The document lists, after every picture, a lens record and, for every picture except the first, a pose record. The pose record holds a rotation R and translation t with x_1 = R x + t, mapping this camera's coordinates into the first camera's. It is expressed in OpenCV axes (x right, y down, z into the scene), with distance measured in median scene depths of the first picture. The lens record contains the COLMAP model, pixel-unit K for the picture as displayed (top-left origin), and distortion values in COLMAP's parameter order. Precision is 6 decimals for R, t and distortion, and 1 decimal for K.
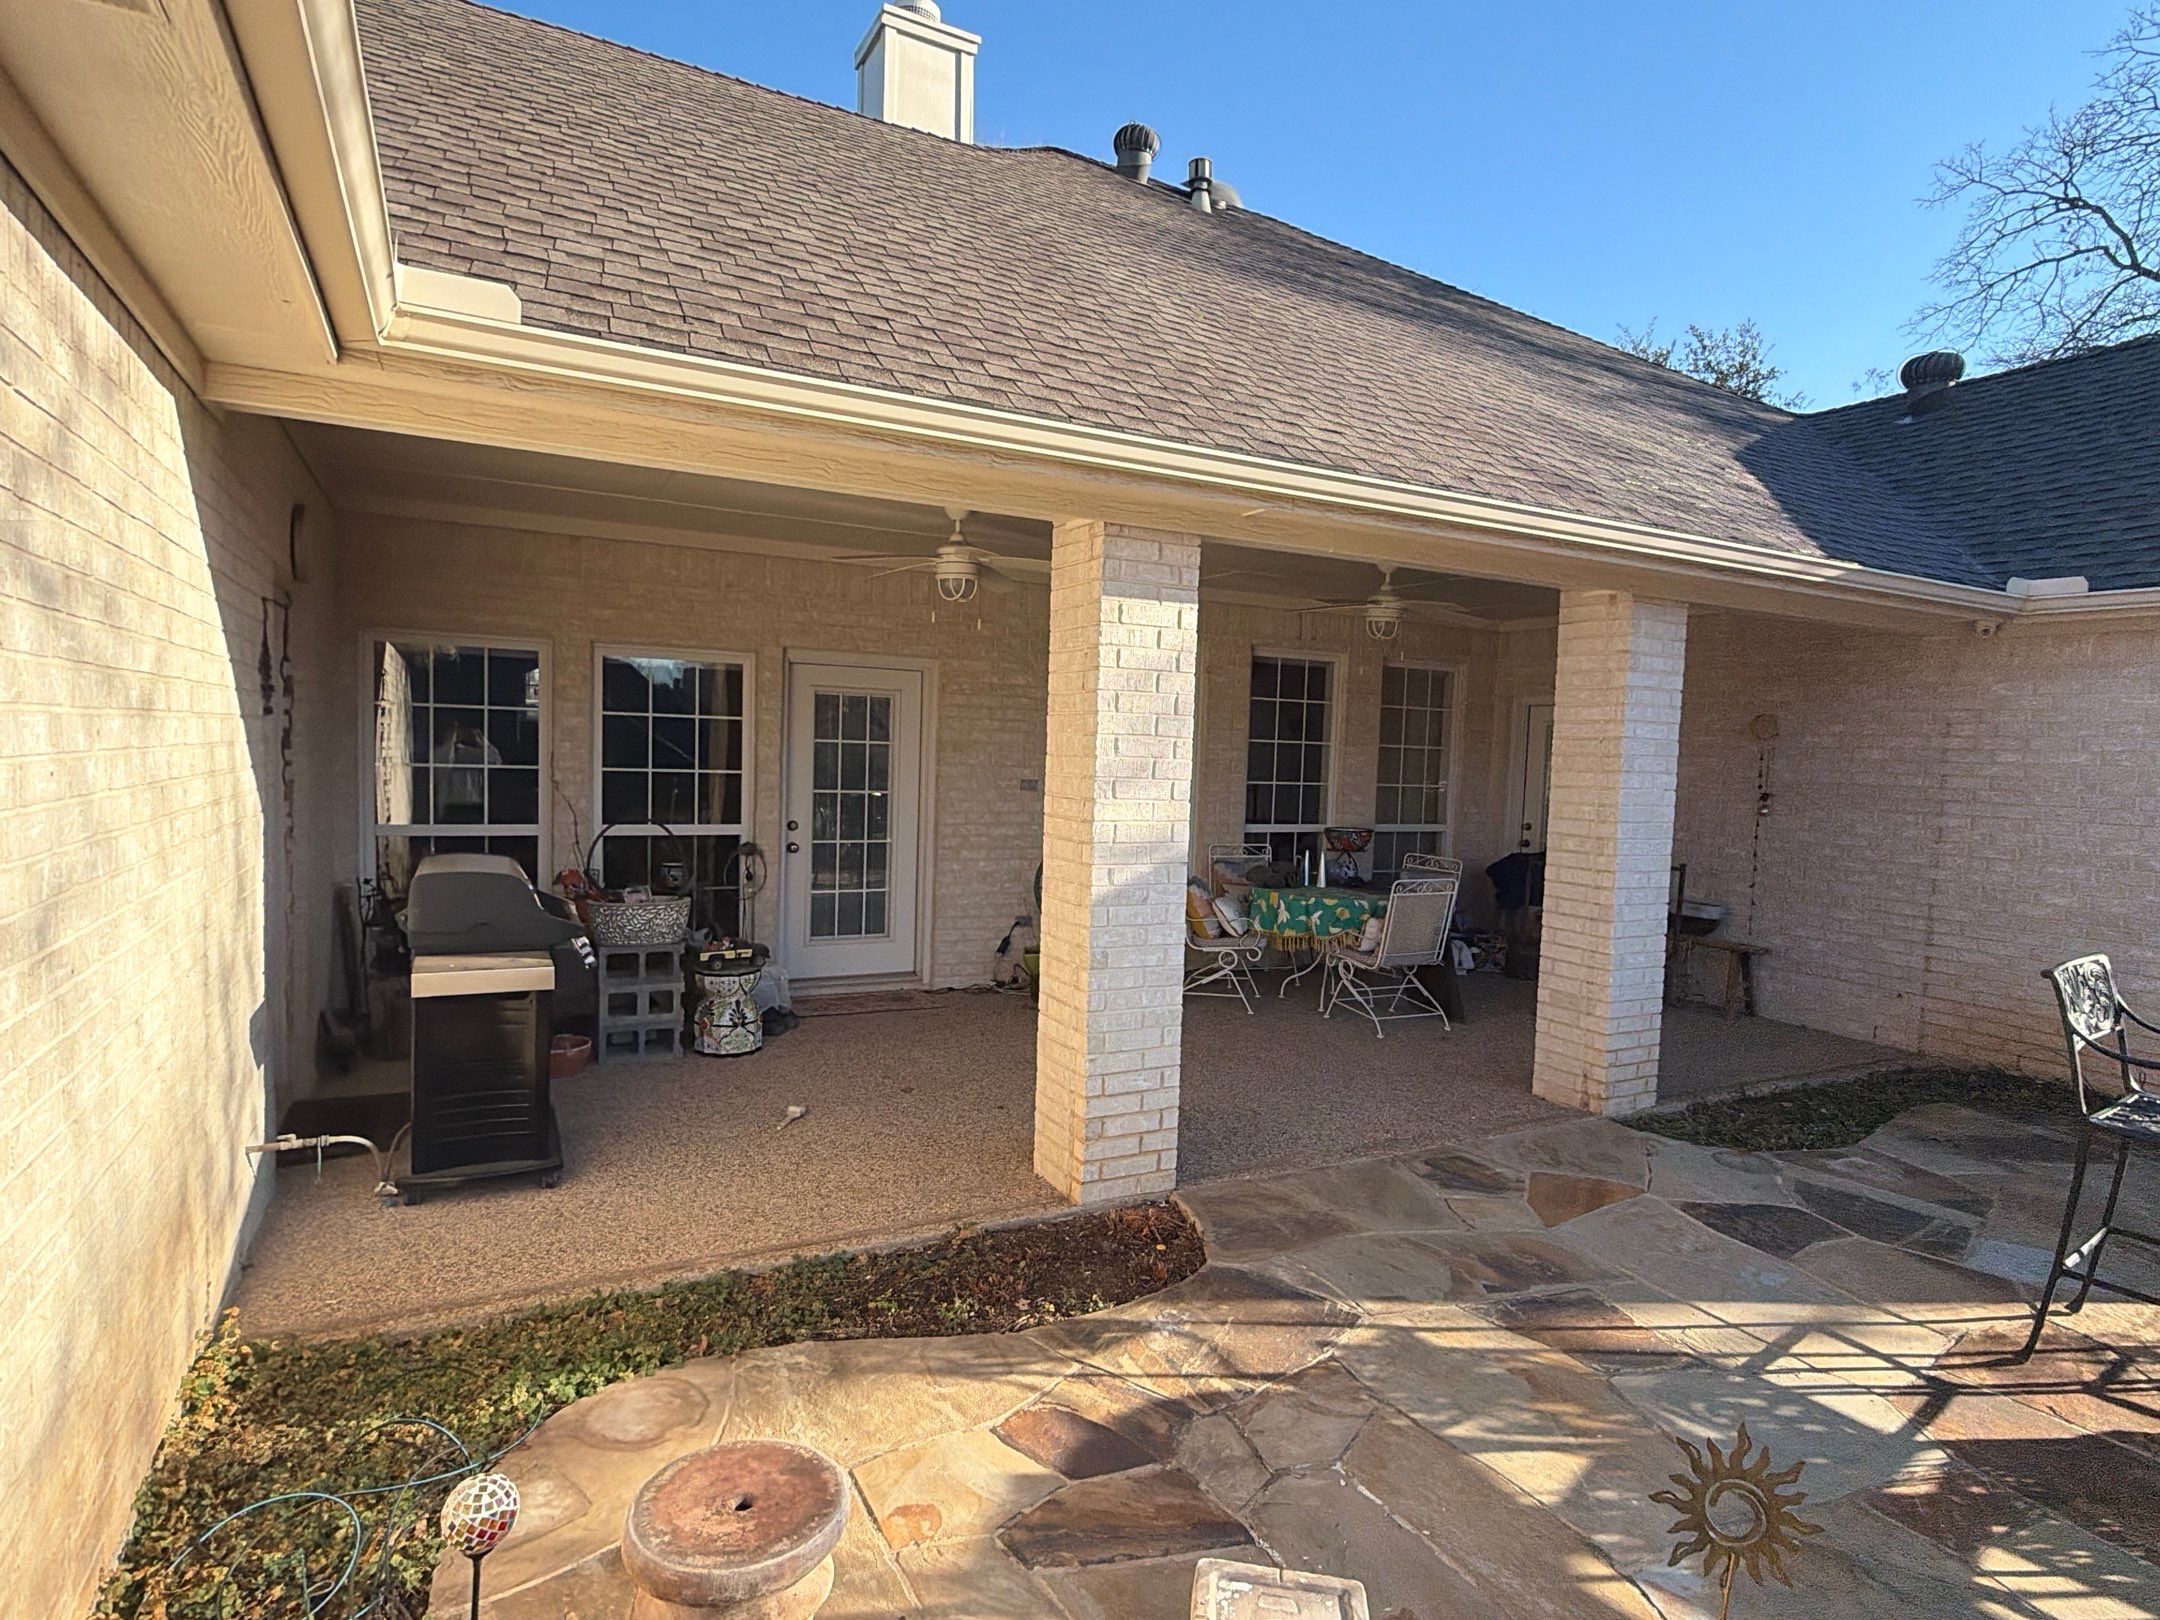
lens RADIAL K [[1145.3, 0, 1081.0], [0, 1145.3, 826.1], [0, 0, 1]] dist [0.000338, 0.000728]
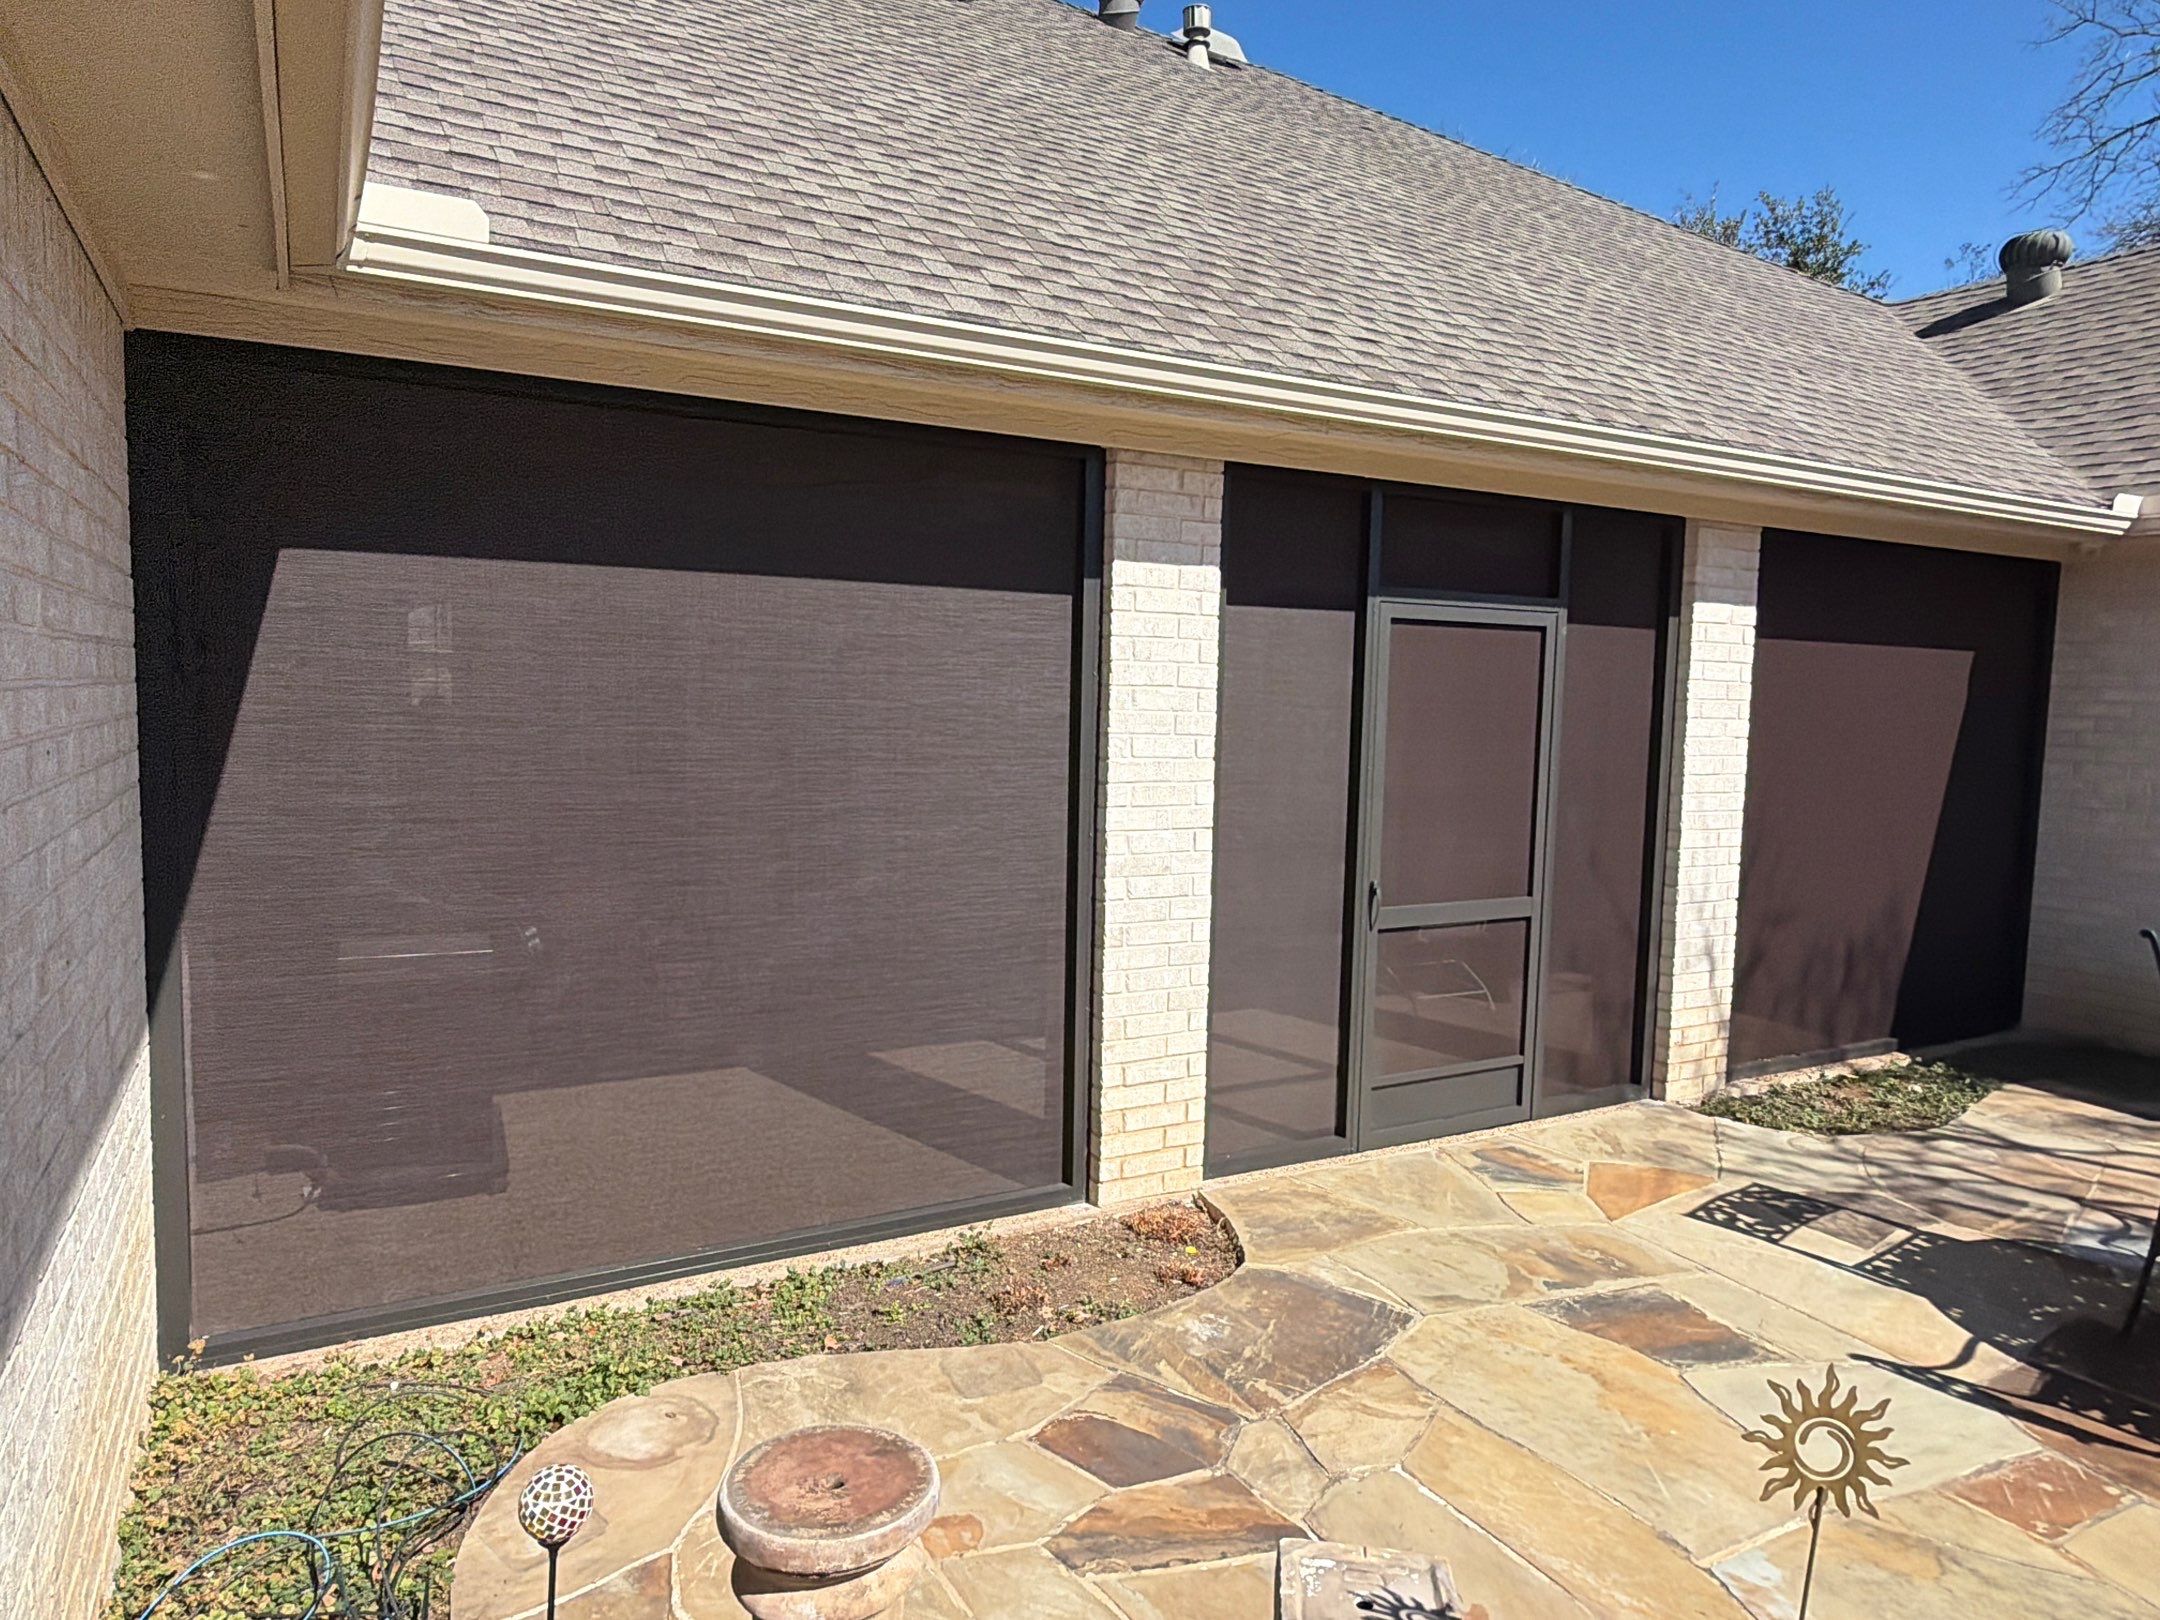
lens RADIAL K [[1342.2, 0, 1077.8], [0, 1342.2, 819.0], [0, 0, 1]] dist [0.001358, -0.002291]
pose [[0.999717, -0.013661, 0.019473, -0.036596], [0.013129, 0.999545, 0.027167, -0.004805], [-0.019836, -0.026904, 0.999441, -0.056767]]
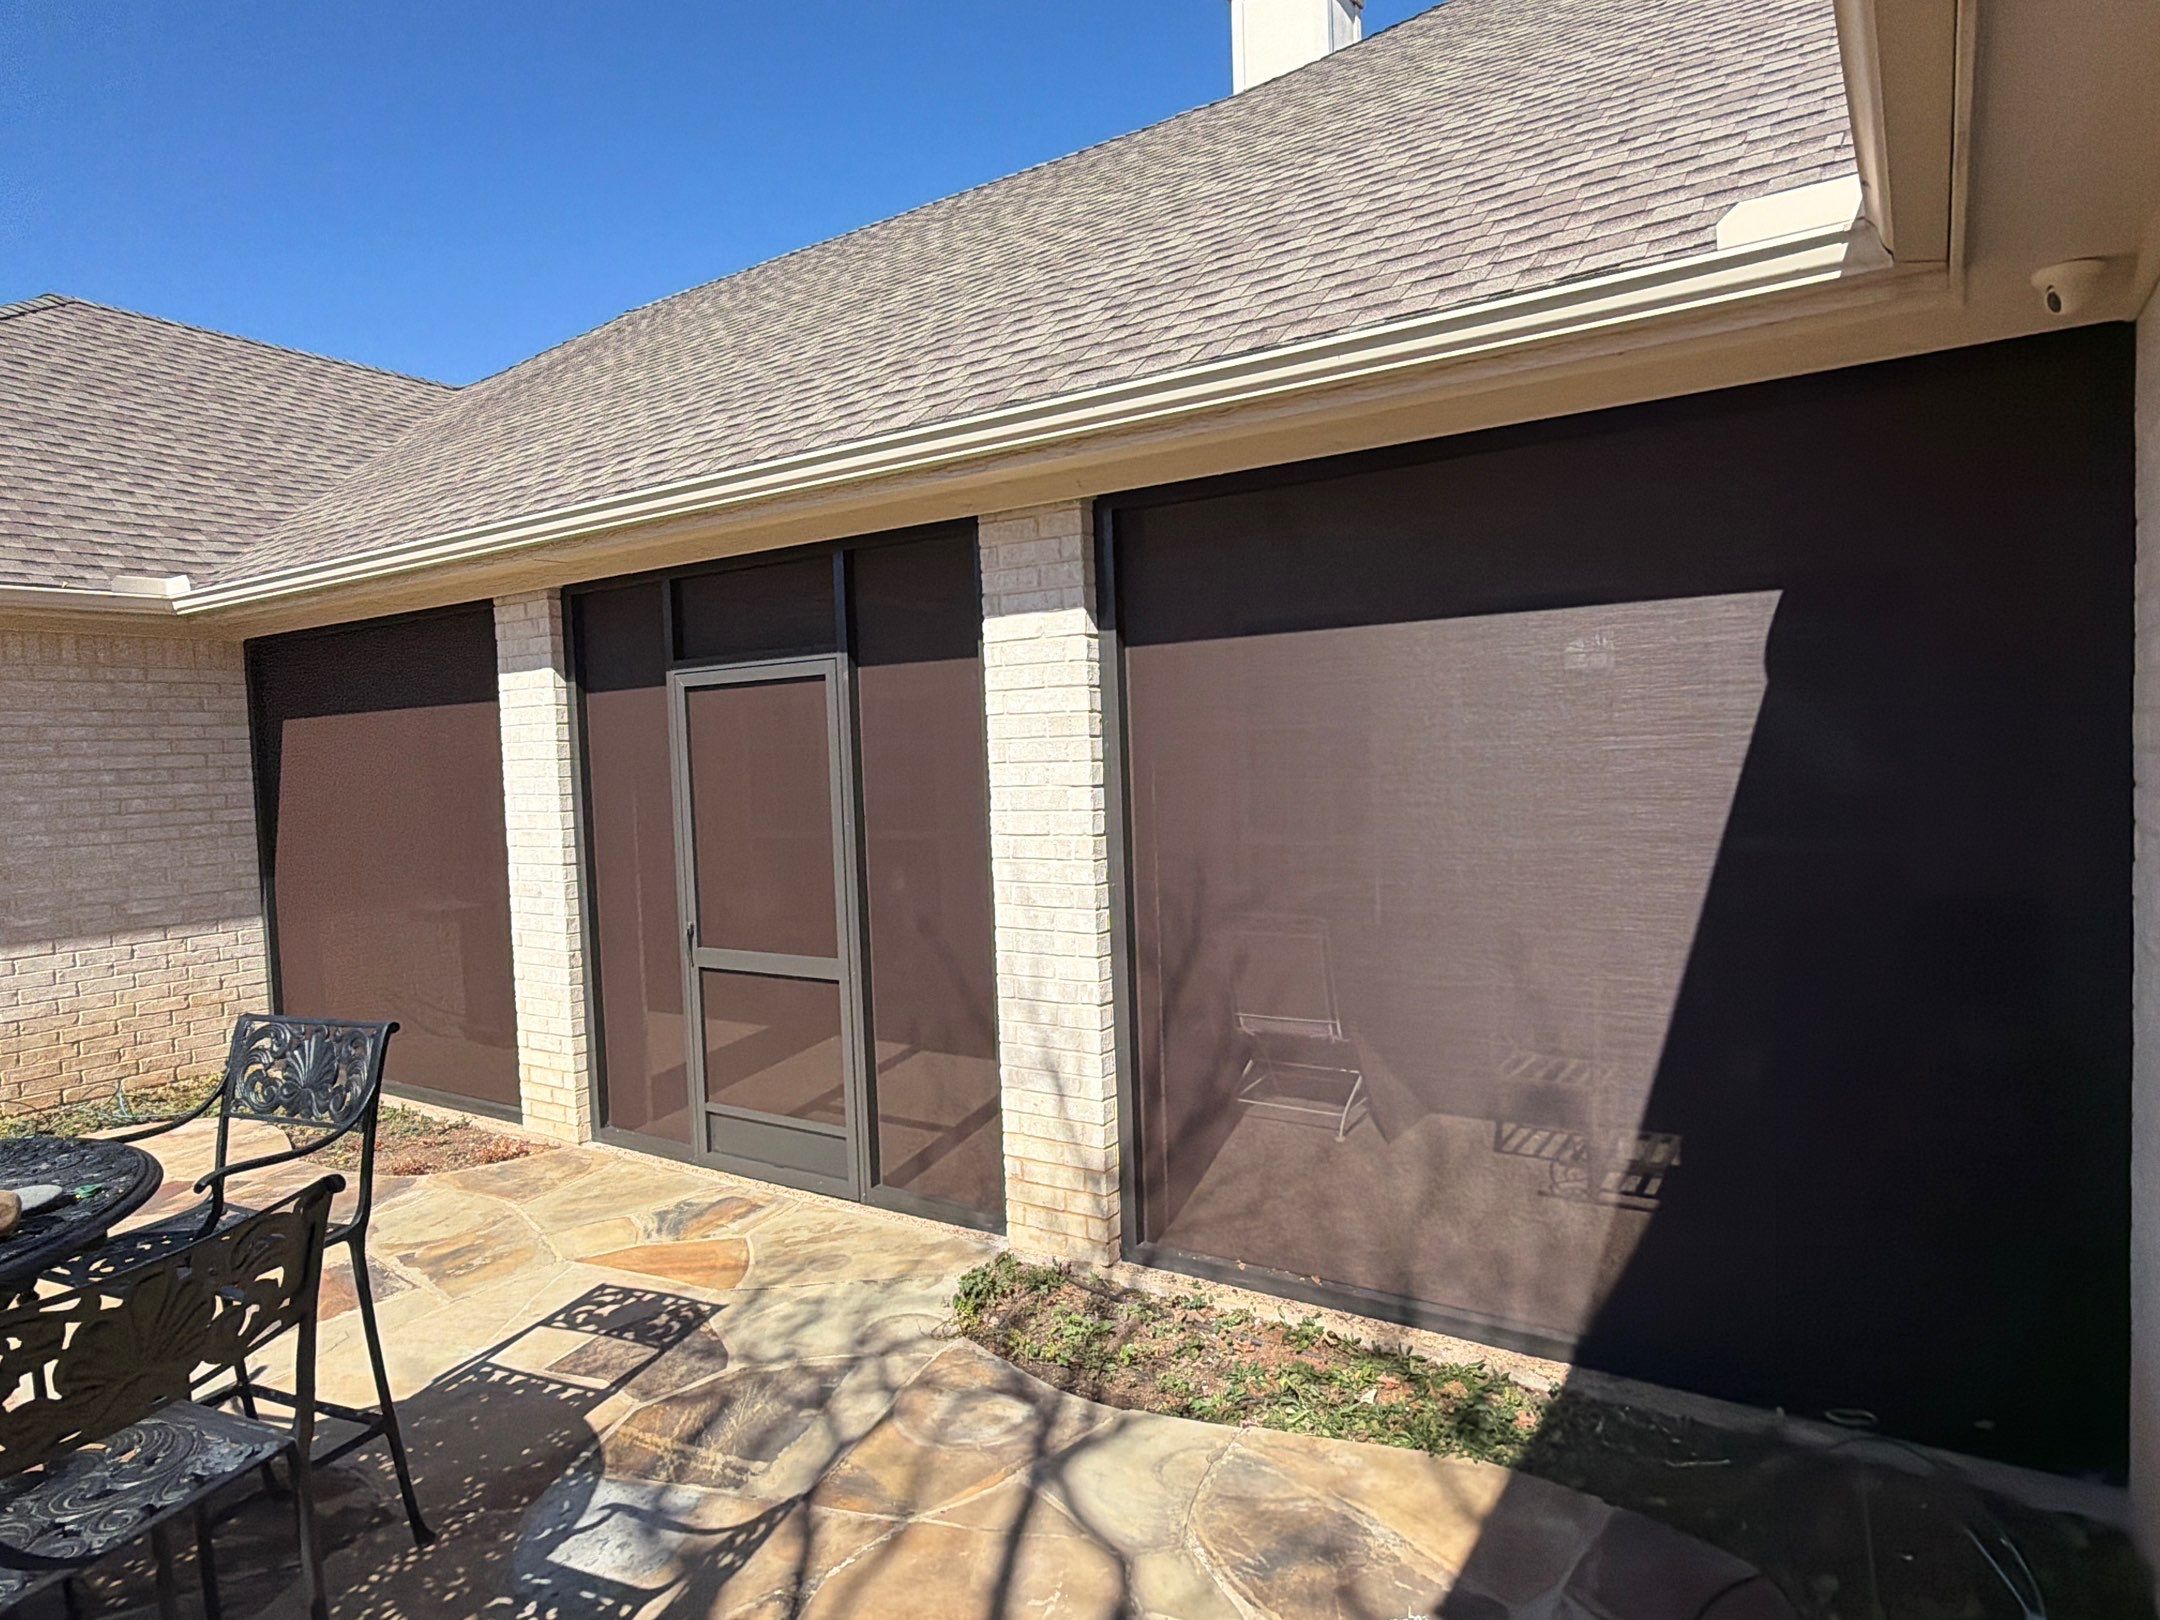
lens RADIAL K [[1289.5, 0, 1080.0], [0, 1289.5, 810.0], [0, 0, 1]] dist [0.002854, -0.001248]
pose [[0.473994, -0.001126, -0.880527, 1.657465], [0.003875, 0.999992, 0.000807, -0.026102], [0.880520, -0.003794, 0.473995, 0.920329]]
